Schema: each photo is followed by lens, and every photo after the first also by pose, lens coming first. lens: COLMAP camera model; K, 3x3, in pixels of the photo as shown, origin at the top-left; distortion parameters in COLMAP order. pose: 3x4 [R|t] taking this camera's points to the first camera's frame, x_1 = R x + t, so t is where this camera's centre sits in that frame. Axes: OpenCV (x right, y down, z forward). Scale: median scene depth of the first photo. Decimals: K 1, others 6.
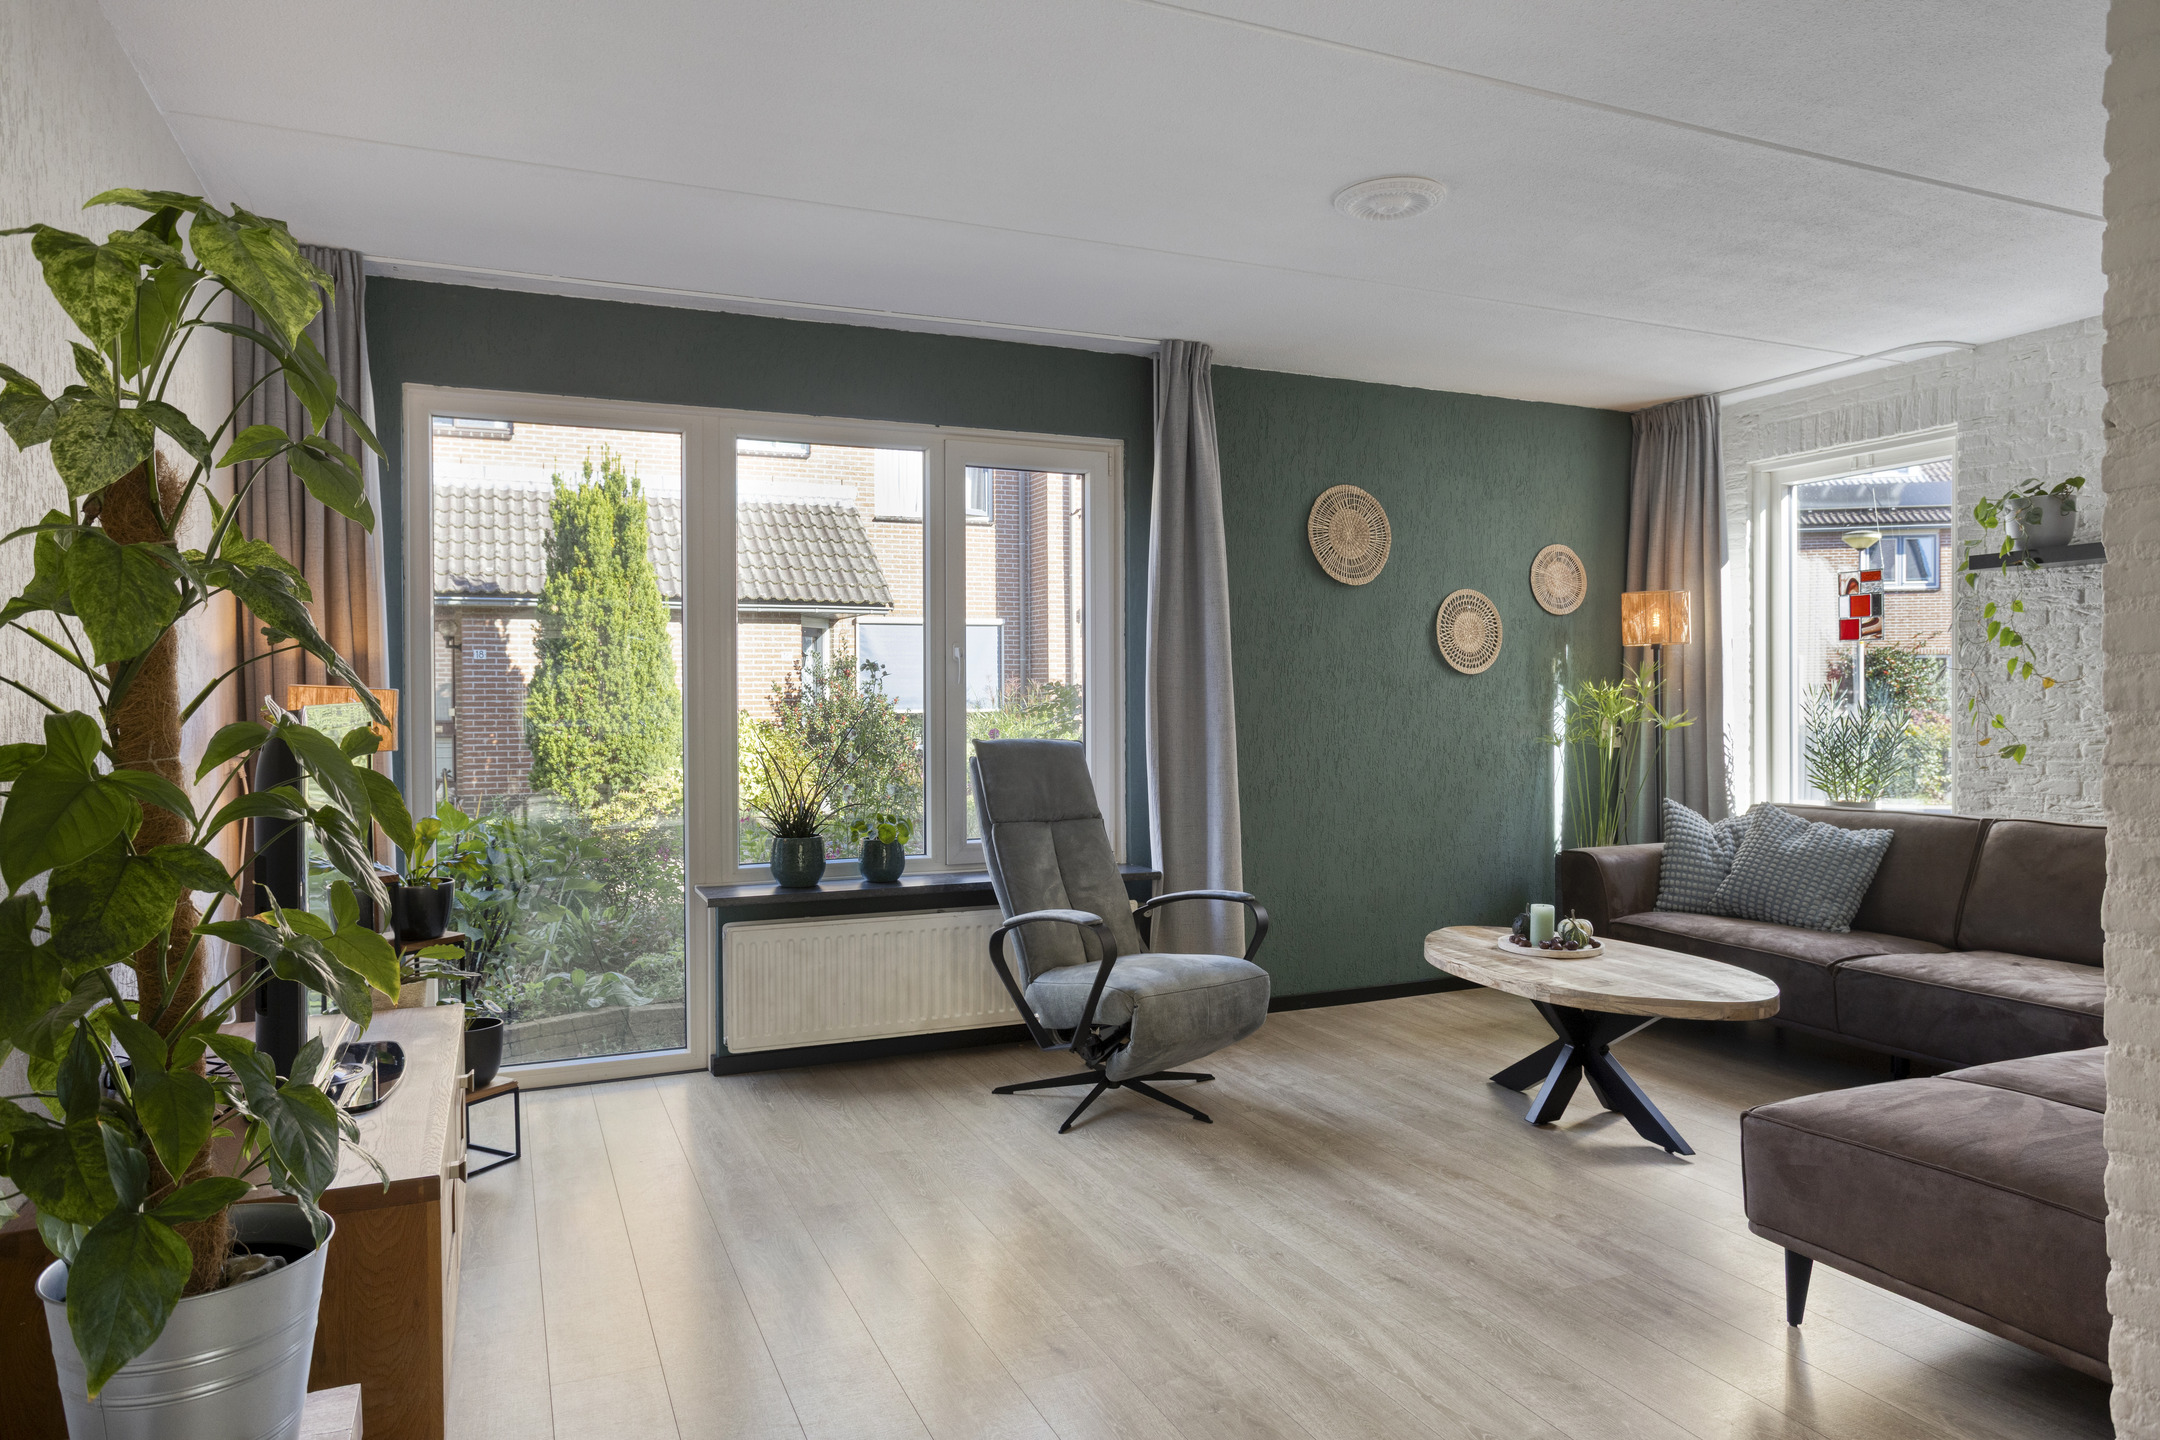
lens RADIAL K [[1364.5, 0, 1084.1], [0, 1364.5, 718.2], [0, 0, 1]] dist [-0.003183, 0.000165]
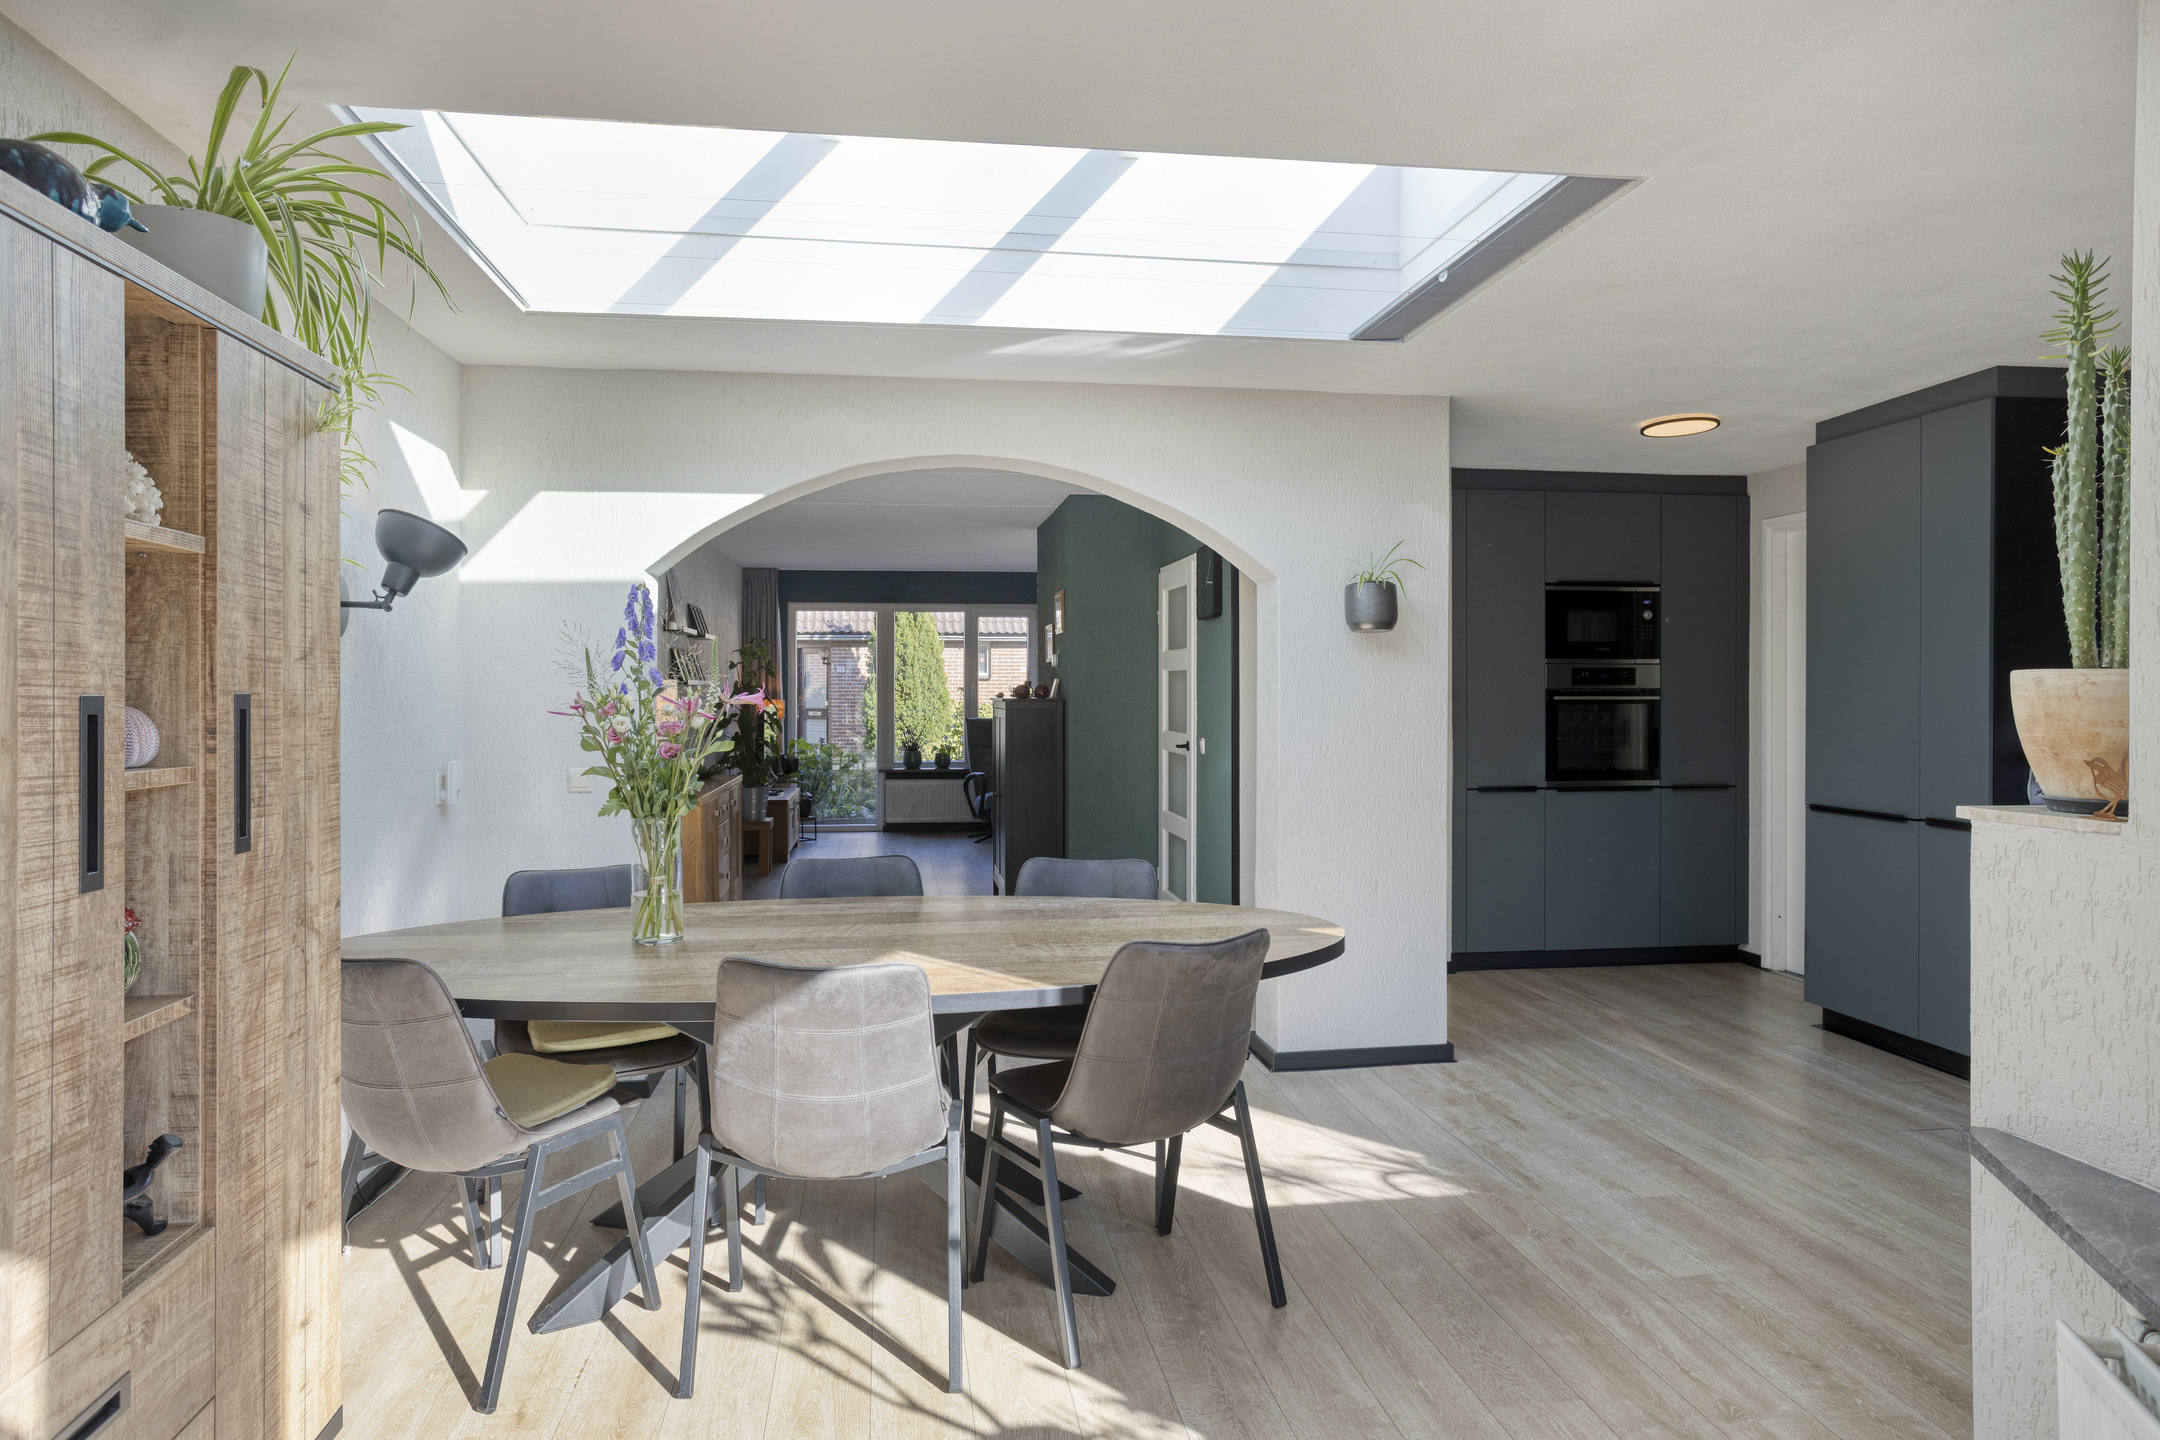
lens RADIAL K [[1364.5, 0, 1074.6], [0, 1364.5, 712.8], [0, 0, 1]] dist [-0.003183, 0.000165]
pose [[0.962797, 0.017533, -0.269657, 0.075987], [-0.018059, 0.999837, 0.000529, 0.000157], [0.269622, 0.004361, 0.962956, -0.142101]]
